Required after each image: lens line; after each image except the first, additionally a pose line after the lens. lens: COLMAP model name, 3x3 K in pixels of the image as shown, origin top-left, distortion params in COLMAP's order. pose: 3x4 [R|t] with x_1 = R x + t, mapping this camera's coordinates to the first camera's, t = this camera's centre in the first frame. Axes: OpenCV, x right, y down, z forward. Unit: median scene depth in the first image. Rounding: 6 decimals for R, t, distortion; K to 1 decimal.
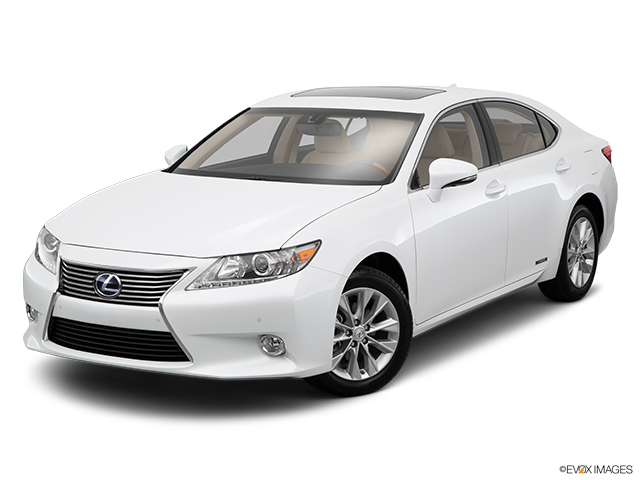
lens RADIAL K [[1336.3, 0, 321.1], [0, 1336.3, 240.0], [0, 0, 1]] dist [0.252622, 0.000000]
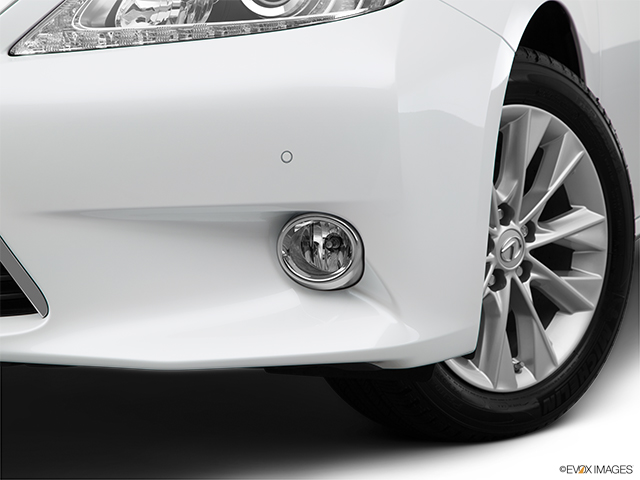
lens RADIAL K [[1738.0, 0, 320.2], [0, 1738.0, 245.6], [0, 0, 1]] dist [0.241613, 0.000000]
pose [[0.976016, -0.016564, 0.217066, -0.109968], [0.027886, 0.998399, -0.049203, 0.089346], [-0.215903, 0.054076, 0.974916, 0.594906]]
